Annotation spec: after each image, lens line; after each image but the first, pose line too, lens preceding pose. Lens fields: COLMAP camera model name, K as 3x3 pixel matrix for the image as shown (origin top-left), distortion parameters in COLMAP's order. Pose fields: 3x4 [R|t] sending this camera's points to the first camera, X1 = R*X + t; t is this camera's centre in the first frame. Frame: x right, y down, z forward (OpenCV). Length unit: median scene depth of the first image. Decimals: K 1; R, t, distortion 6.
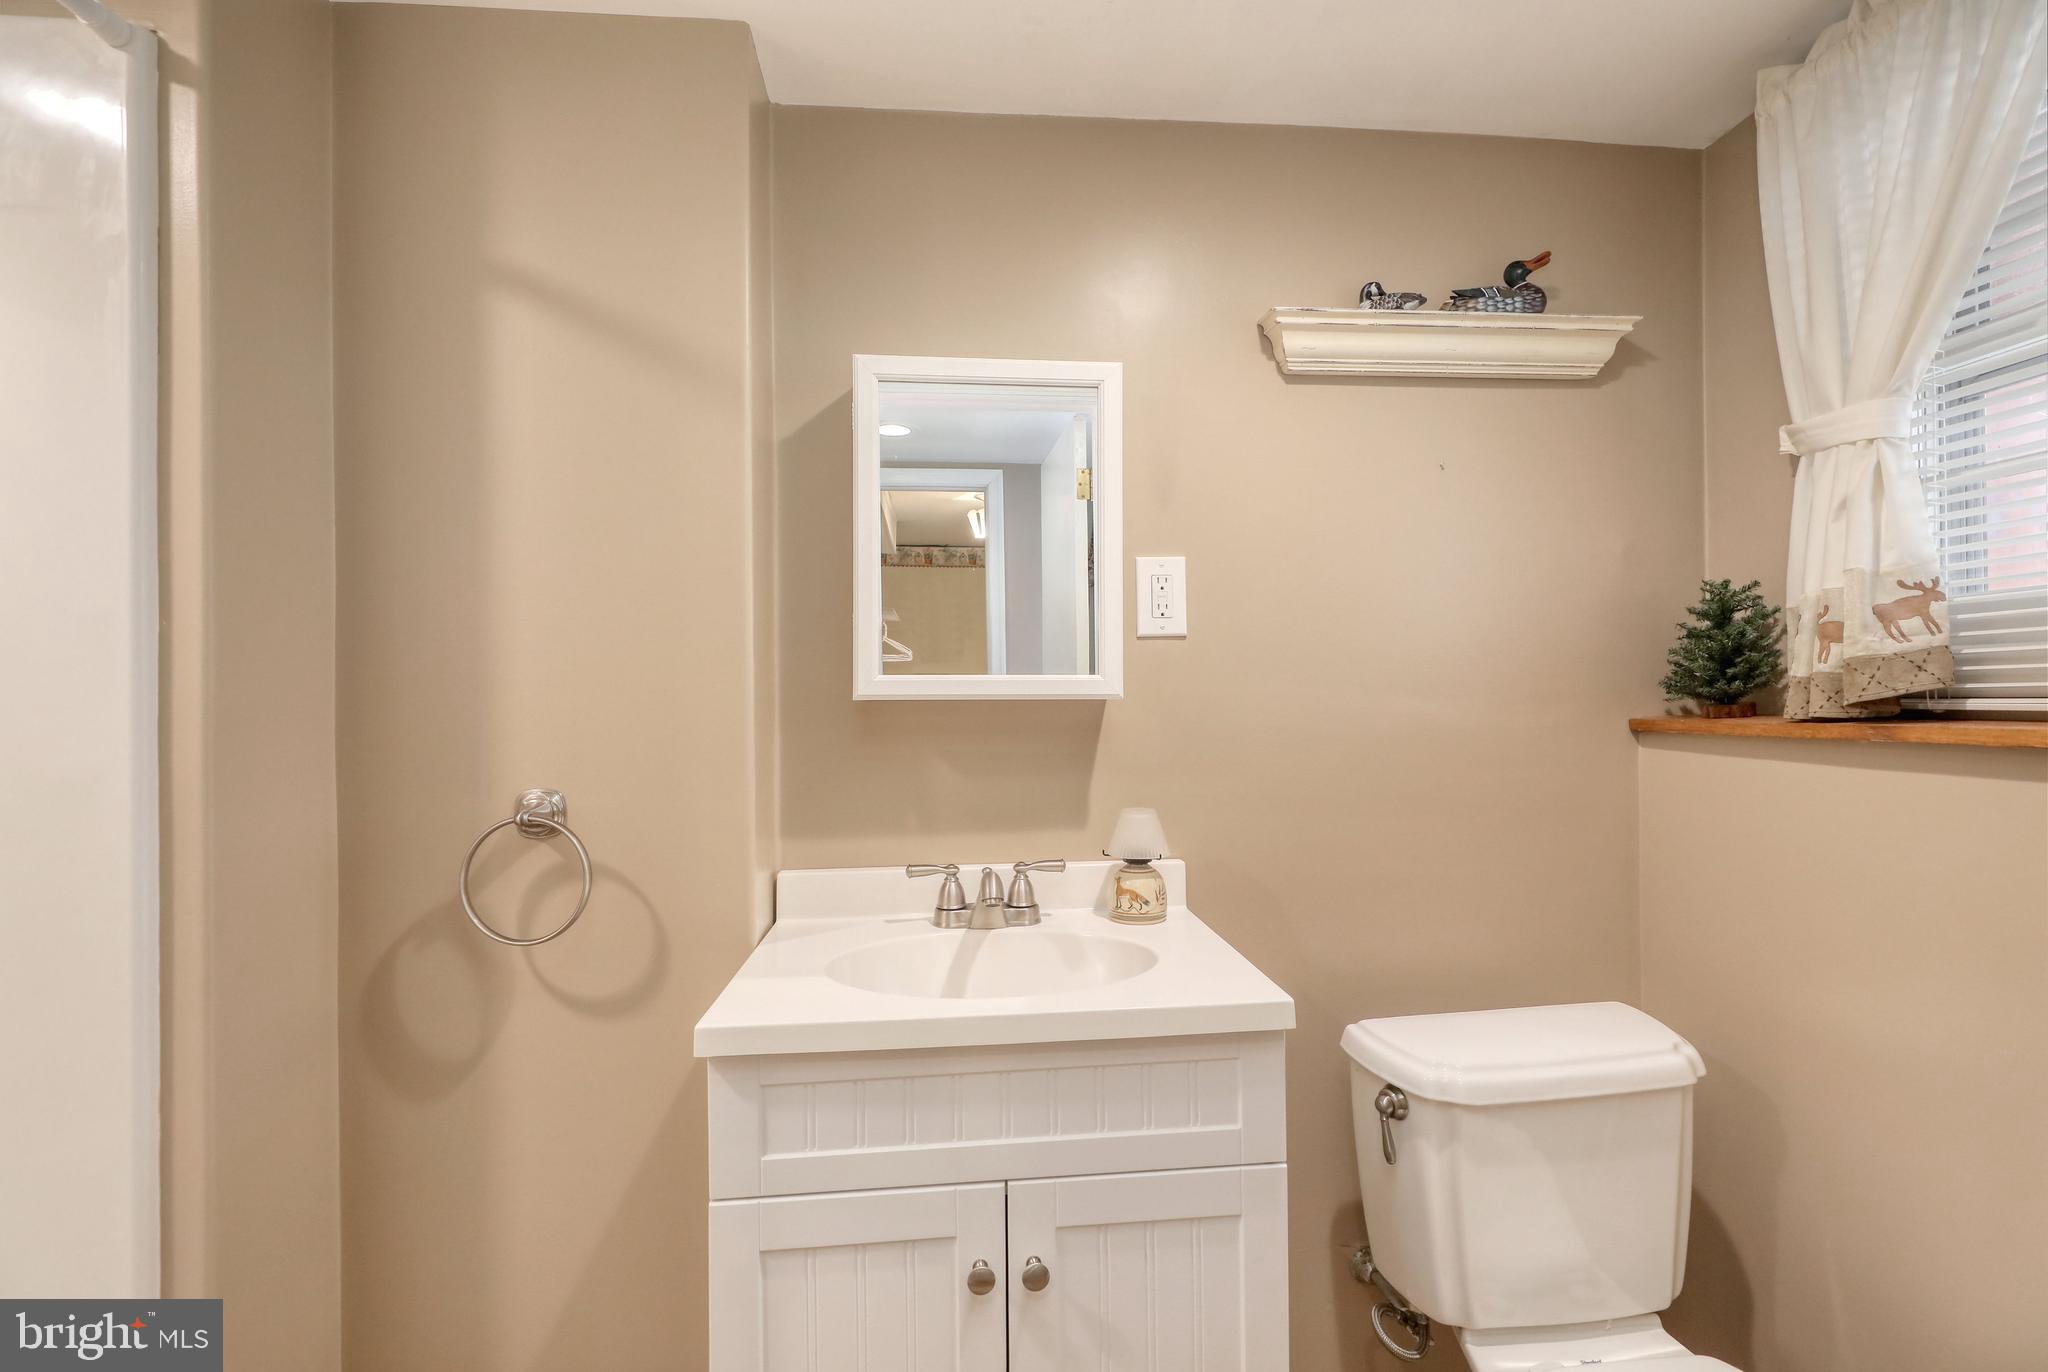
lens RADIAL K [[918.2, 0, 1024.0], [0, 918.2, 686.0], [0, 0, 1]] dist [0.003161, -0.000292]
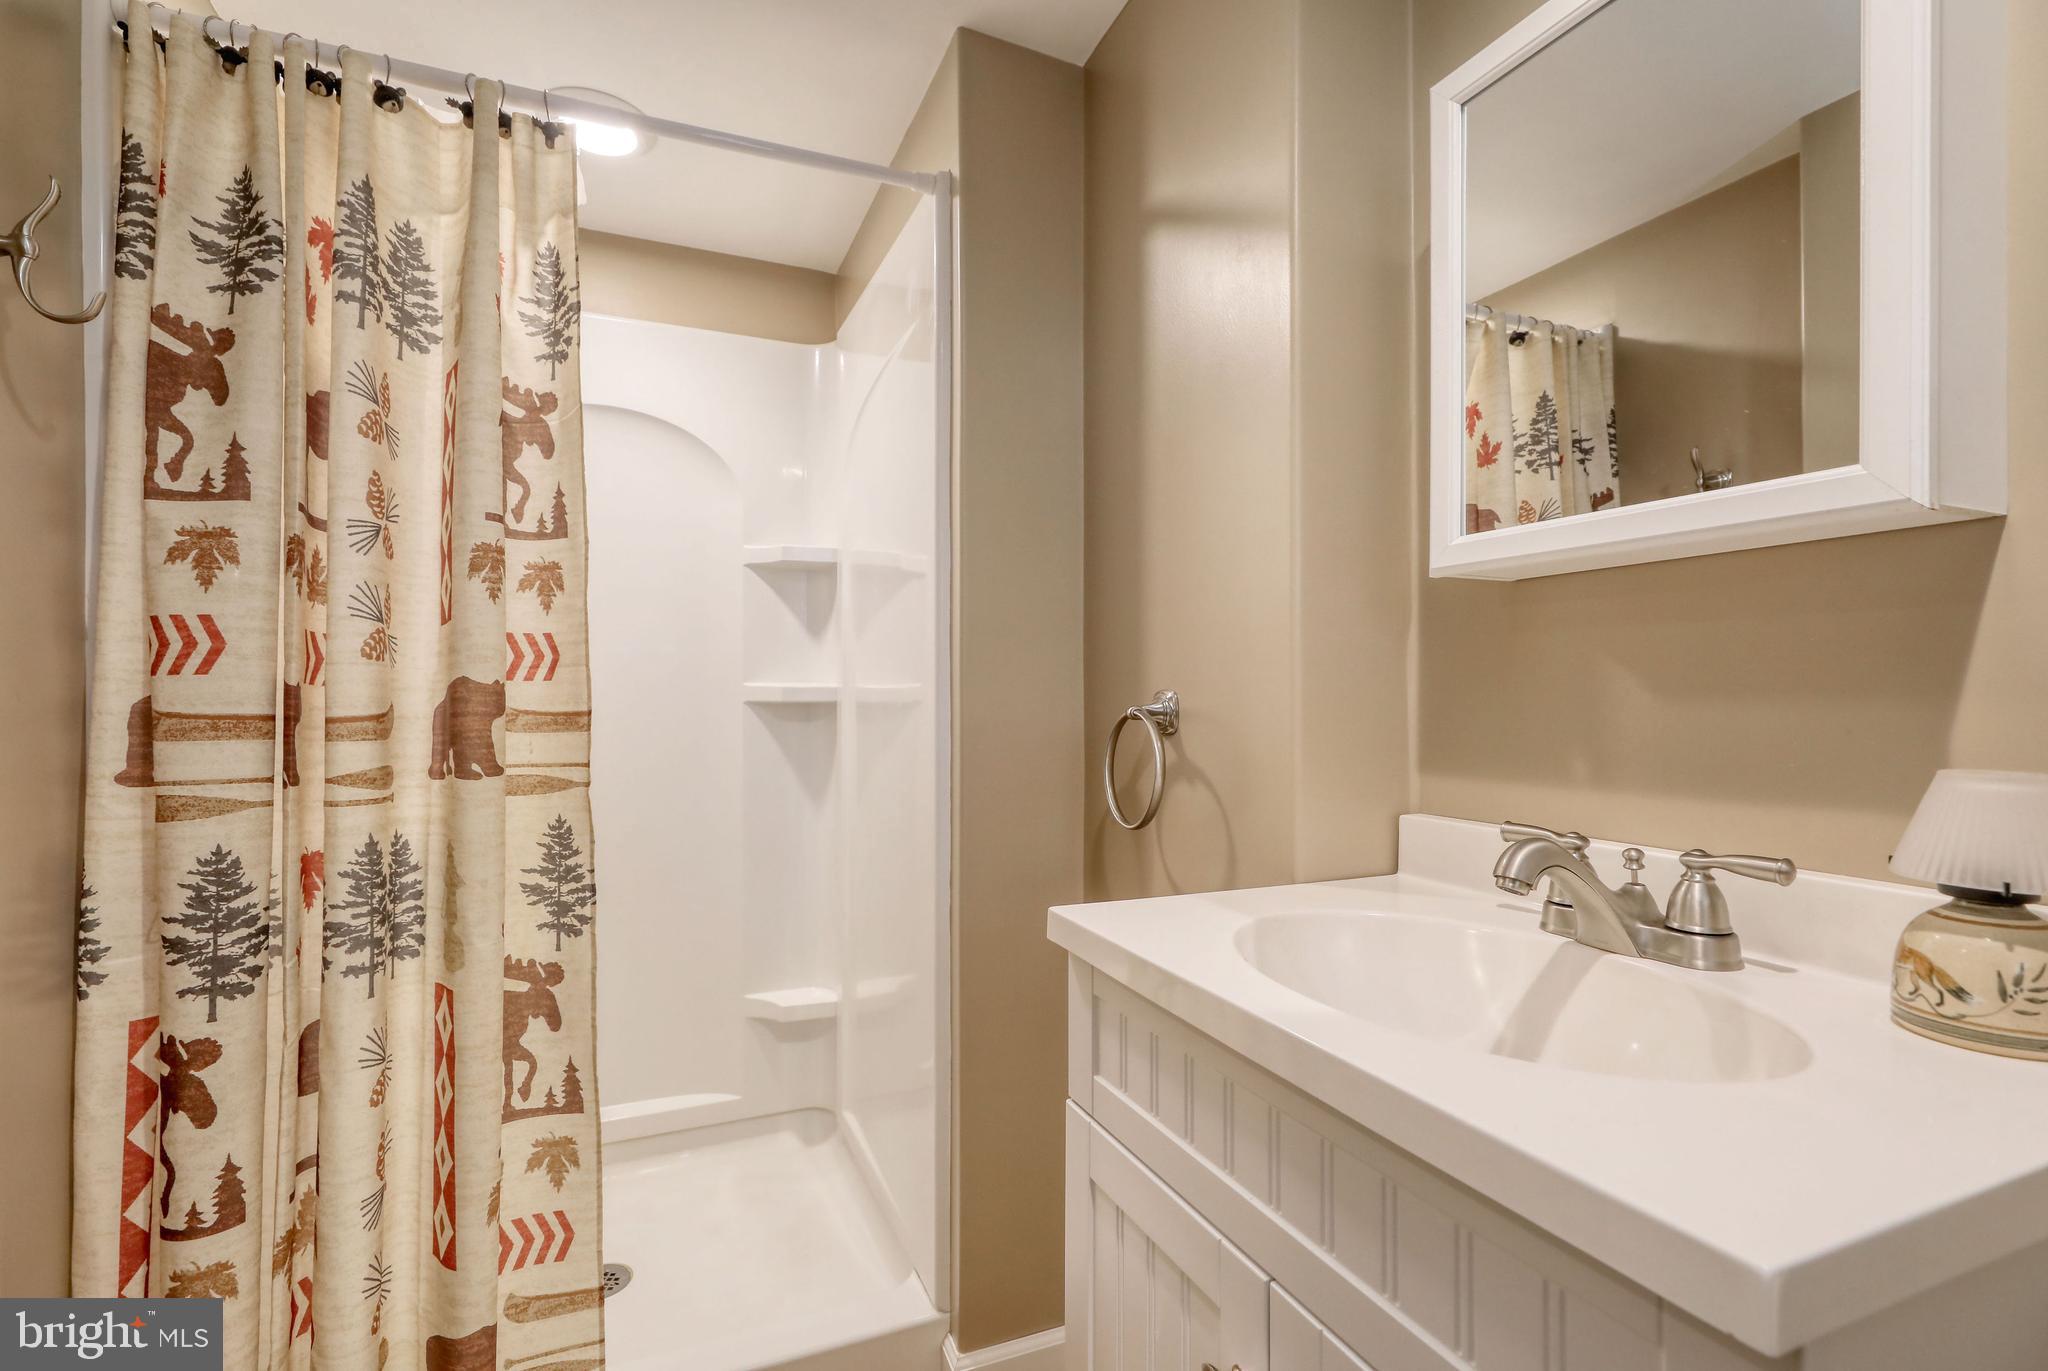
lens RADIAL K [[918.2, 0, 1024.0], [0, 918.2, 685.5], [0, 0, 1]] dist [0.003161, -0.000292]
pose [[0.322195, 0.001596, -0.946672, 0.381384], [0.007943, 0.999959, 0.004389, 0.091567], [0.946640, -0.008933, 0.322170, 0.464633]]
